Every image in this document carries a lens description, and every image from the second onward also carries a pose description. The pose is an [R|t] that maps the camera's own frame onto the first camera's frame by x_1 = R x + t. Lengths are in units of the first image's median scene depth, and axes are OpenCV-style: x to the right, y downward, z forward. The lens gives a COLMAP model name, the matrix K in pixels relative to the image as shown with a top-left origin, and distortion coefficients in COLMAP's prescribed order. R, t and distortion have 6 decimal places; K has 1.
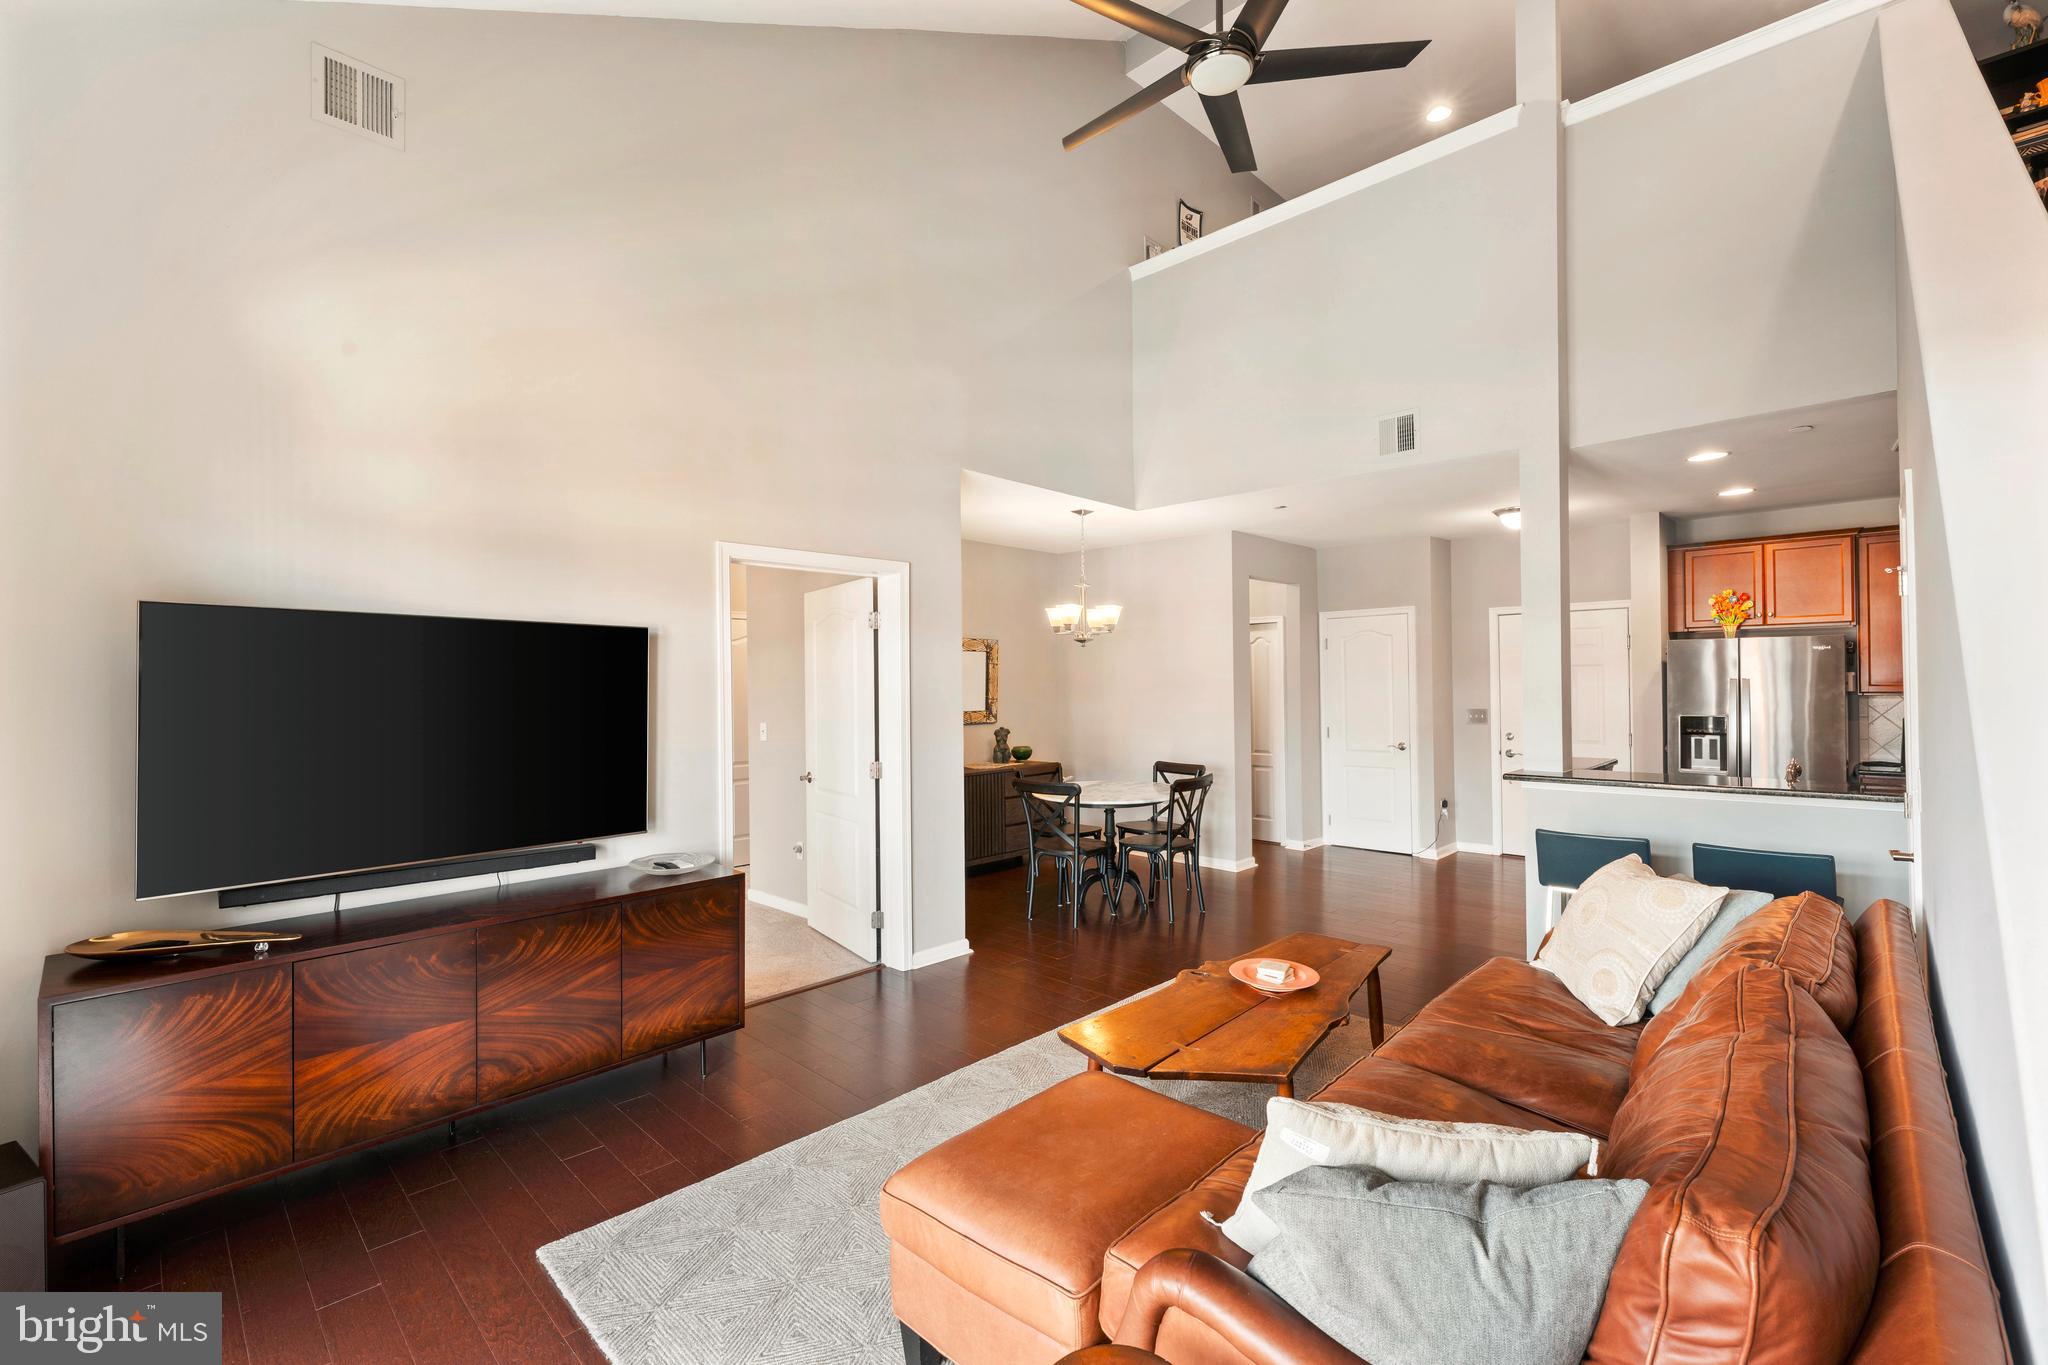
lens RADIAL K [[855.7, 0, 1050.8], [0, 855.7, 682.5], [0, 0, 1]] dist [0.007622, -0.000846]
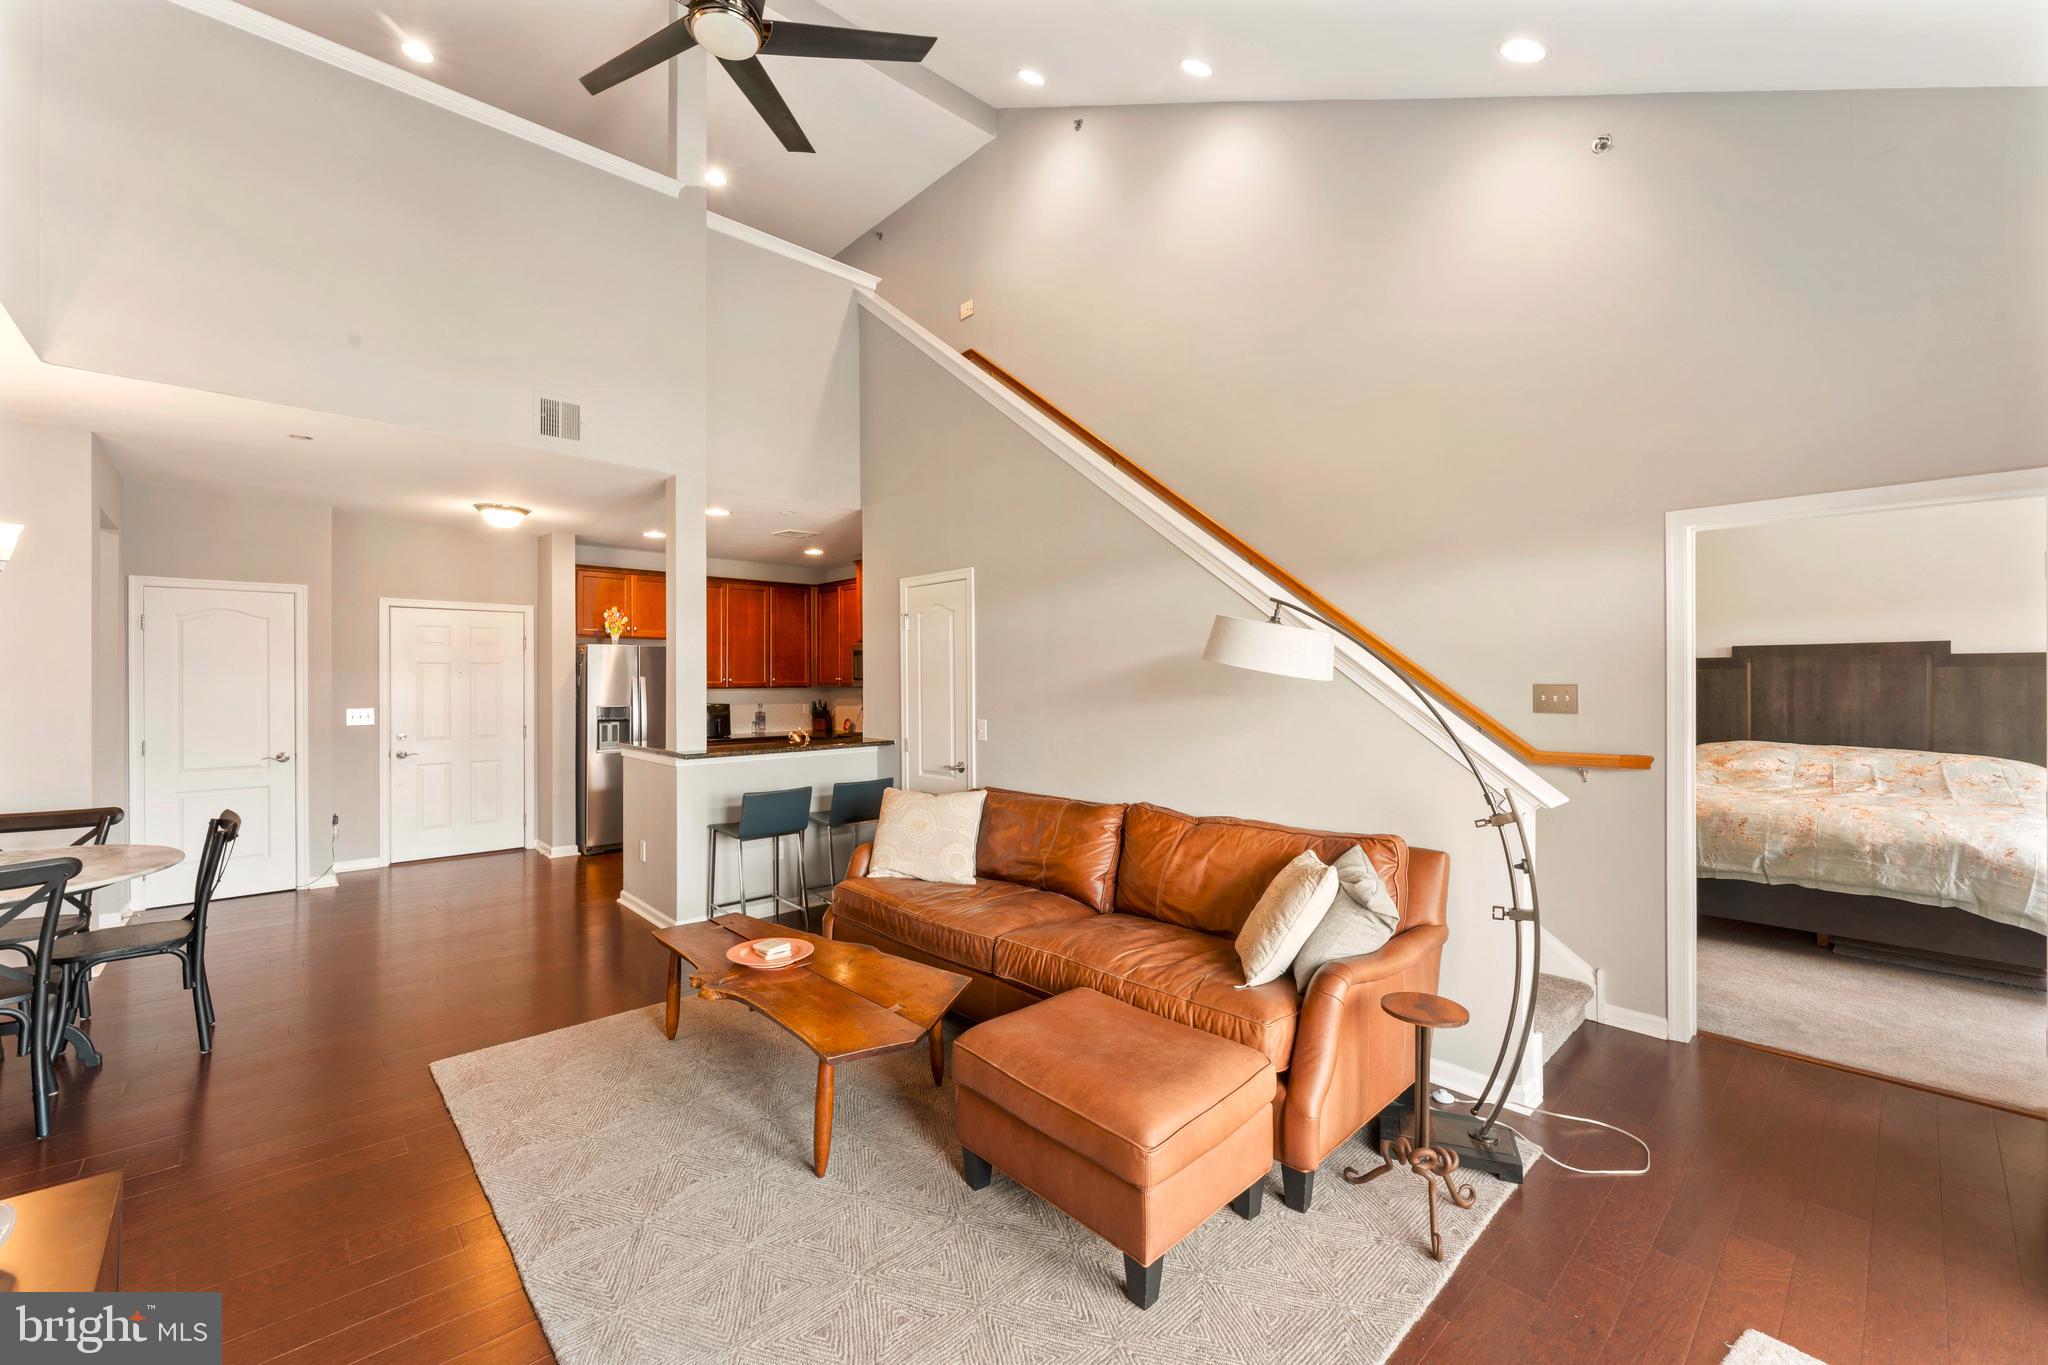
lens RADIAL K [[828.9, 0, 985.0], [0, 828.9, 672.7], [0, 0, 1]] dist [0.008382, -0.002293]
pose [[0.109043, 0.017987, 0.993874, -0.379161], [-0.000771, 0.999838, -0.018010, 0.011223], [-0.994037, 0.001198, 0.109039, 0.336949]]
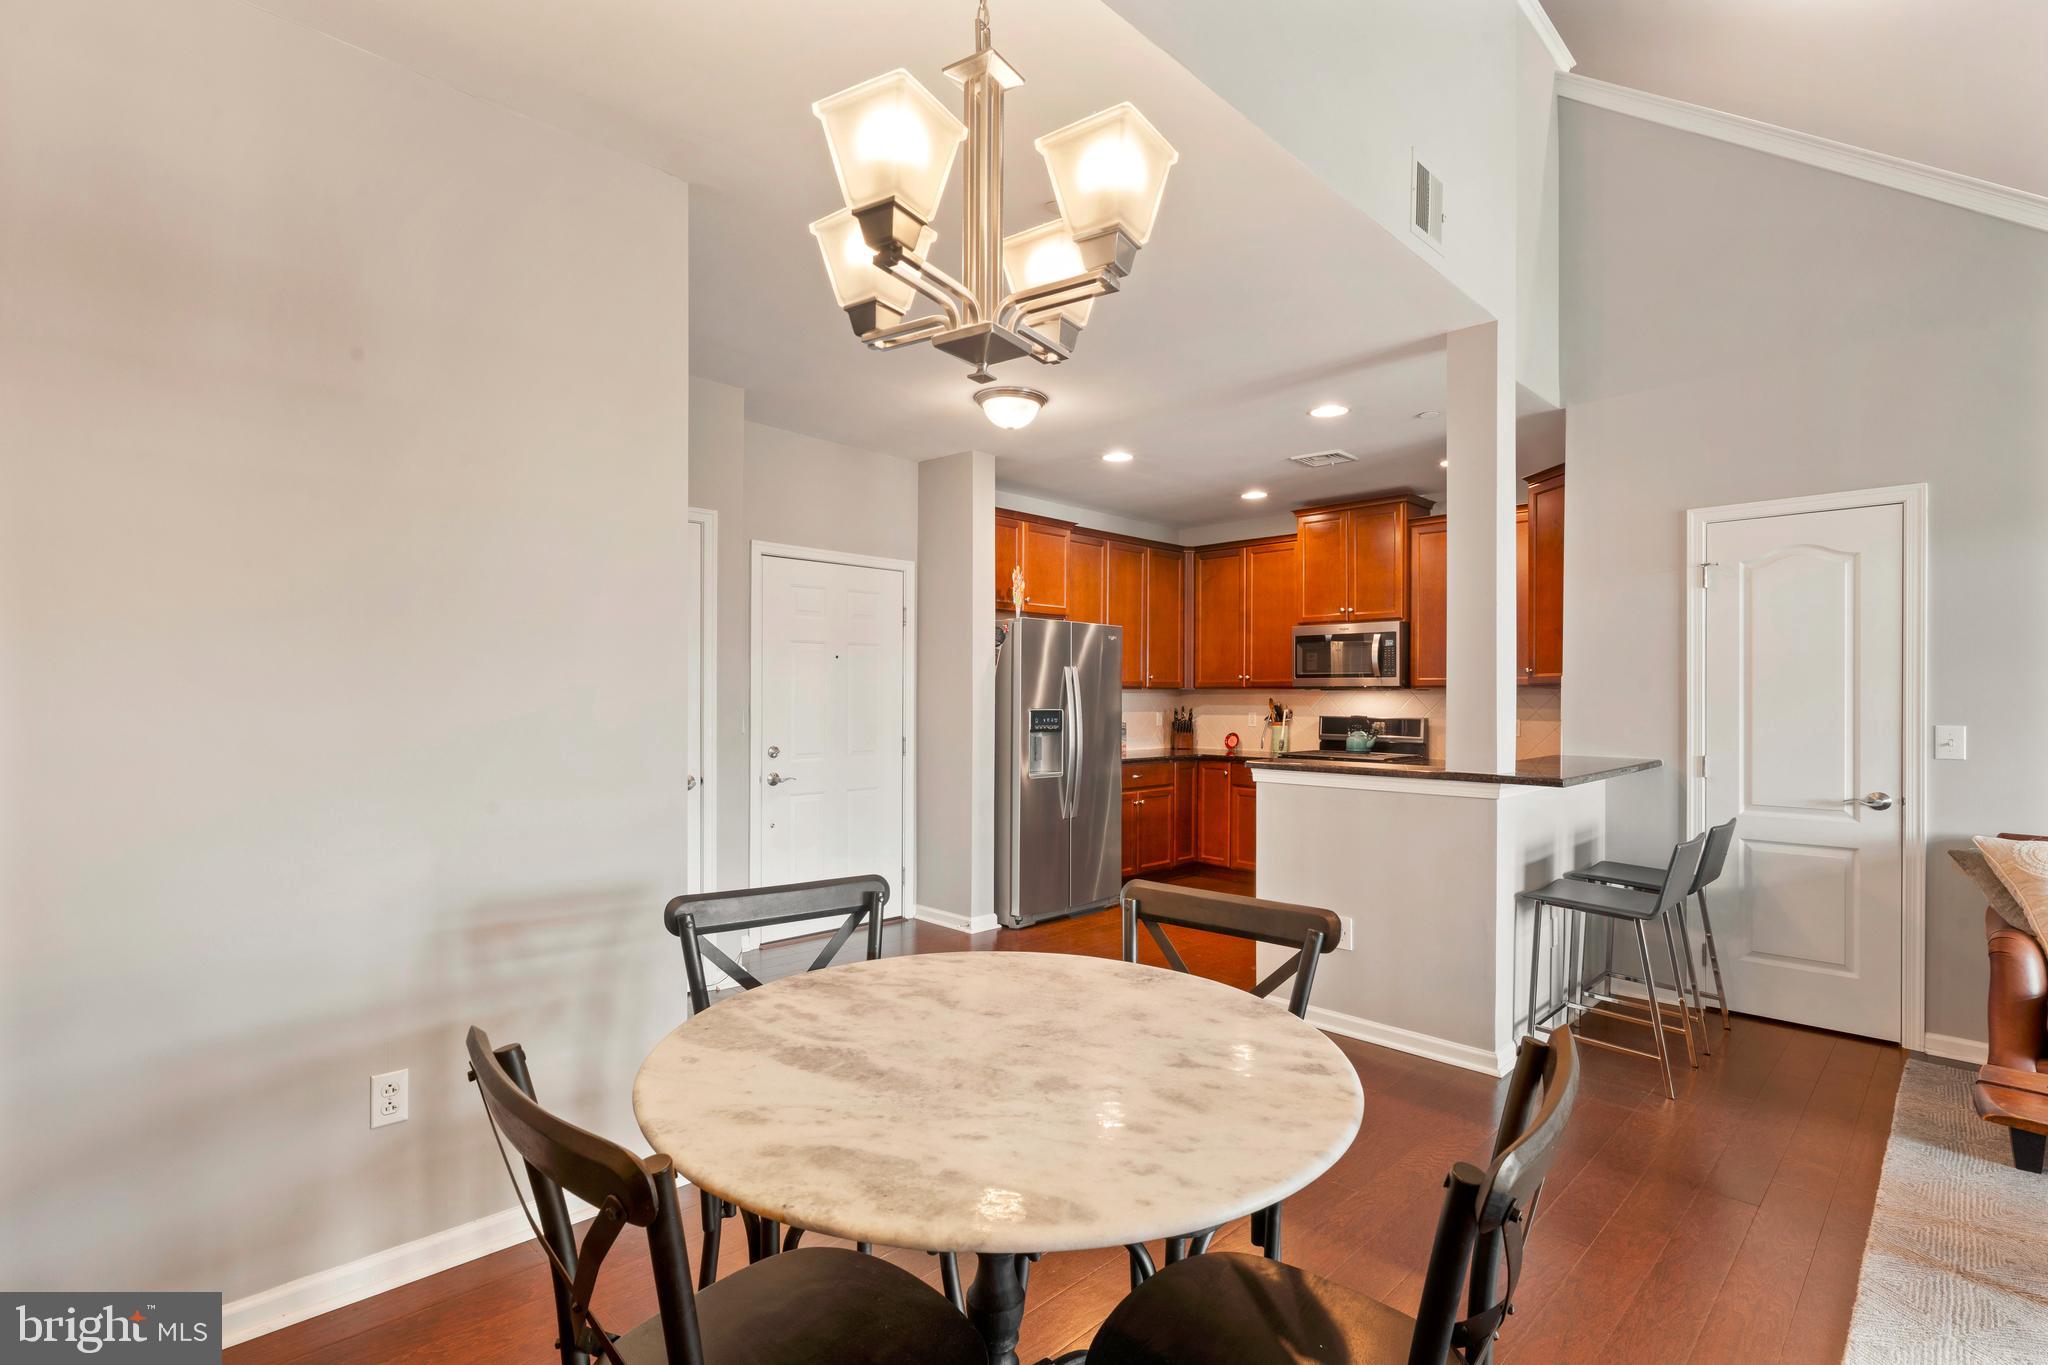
lens RADIAL K [[934.5, 0, 1026.1], [0, 934.5, 693.8], [0, 0, 1]] dist [0.000708, -0.000078]
pose [[0.023102, 0.014272, 0.999631, -0.159662], [-0.012312, 0.999826, -0.013991, 0.037686], [-0.999657, -0.011984, 0.023274, 0.984999]]
